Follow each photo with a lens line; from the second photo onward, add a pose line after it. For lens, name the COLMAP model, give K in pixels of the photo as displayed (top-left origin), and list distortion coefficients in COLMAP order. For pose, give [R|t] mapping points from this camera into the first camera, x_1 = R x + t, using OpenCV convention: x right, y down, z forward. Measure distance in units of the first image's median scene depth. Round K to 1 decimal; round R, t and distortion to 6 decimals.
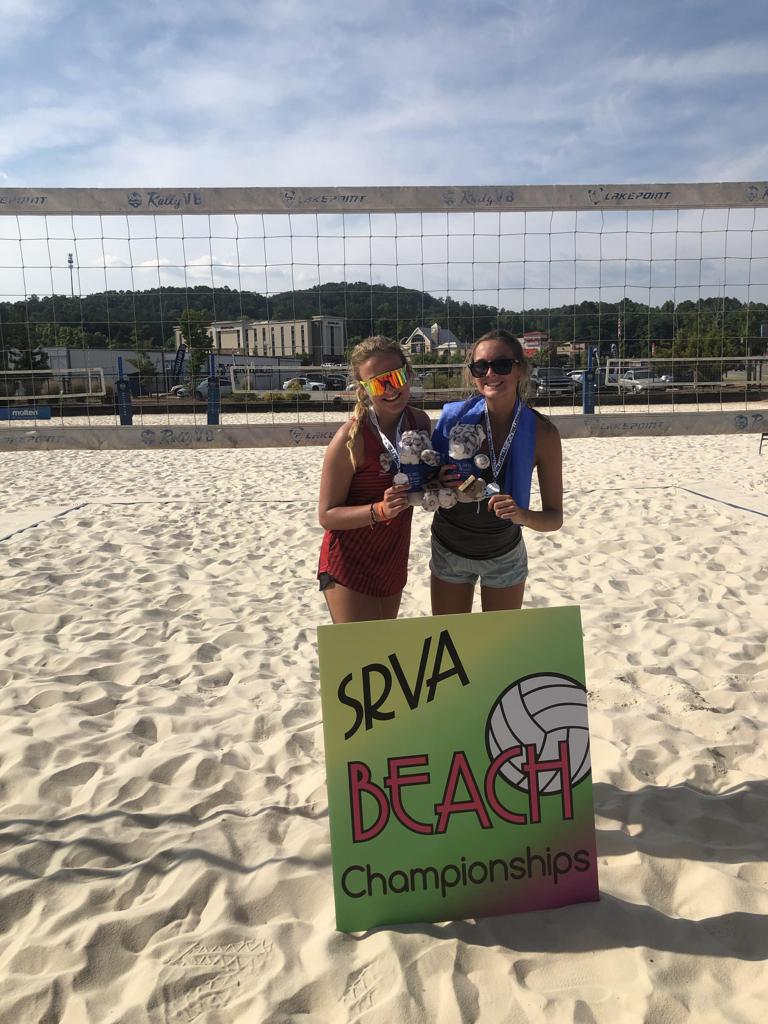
lens RADIAL K [[833.7, 0, 397.3], [0, 833.7, 511.5], [0, 0, 1]] dist [0.005043, 0.006234]
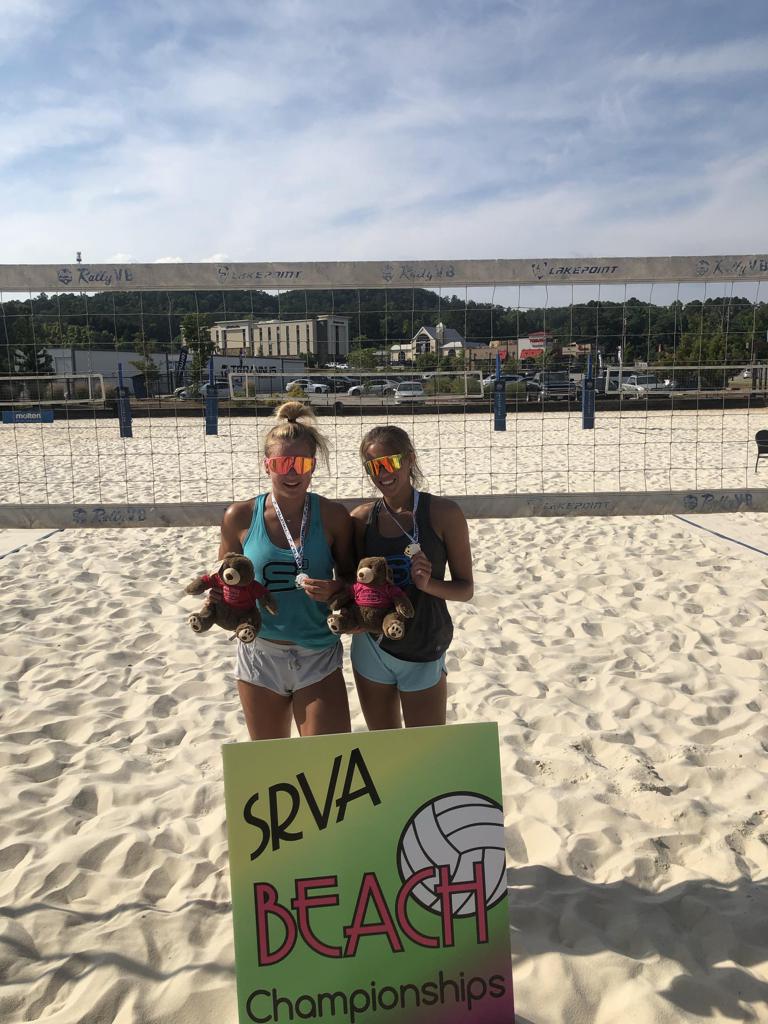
lens RADIAL K [[833.6, 0, 382.5], [0, 833.6, 520.4], [0, 0, 1]] dist [-0.021299, 0.085768]
pose [[0.999704, 0.007669, -0.023081, 0.107343], [-0.007389, 0.999898, 0.012218, -0.132317], [0.023172, -0.012043, 0.999659, 0.037082]]
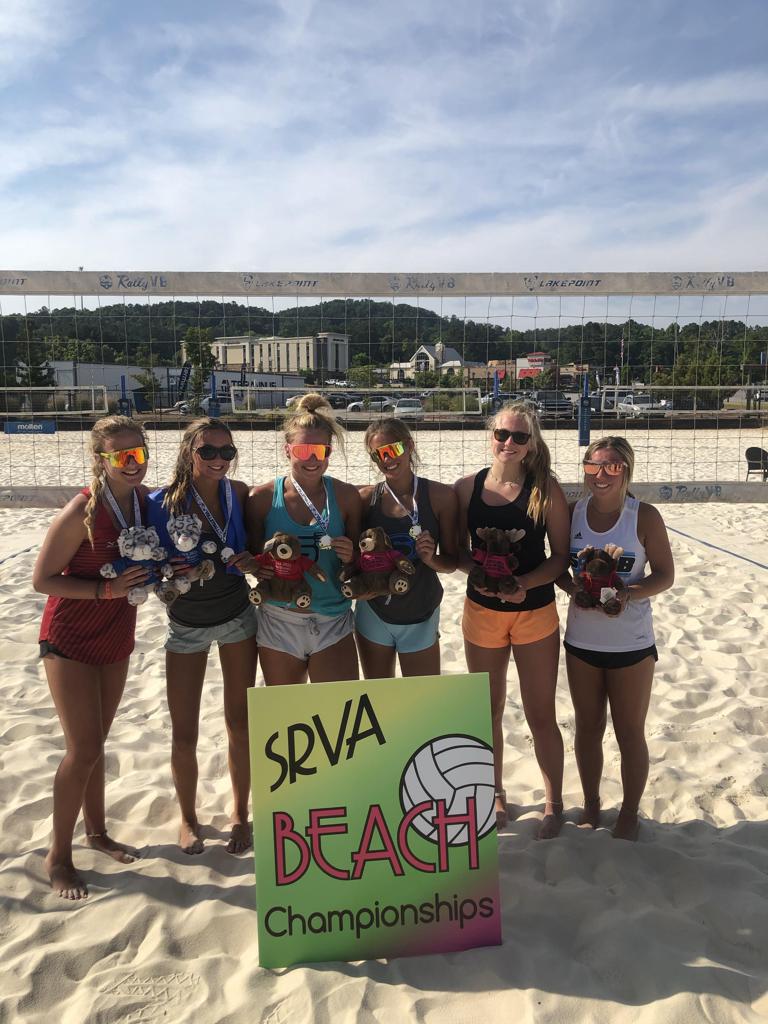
lens RADIAL K [[832.4, 0, 385.3], [0, 832.4, 514.0], [0, 0, 1]] dist [0.007383, 0.000185]
pose [[0.999665, 0.019752, -0.016705, 0.097643], [-0.020024, 0.999667, -0.016252, -0.077092], [0.016378, 0.016581, 0.999728, -0.103336]]
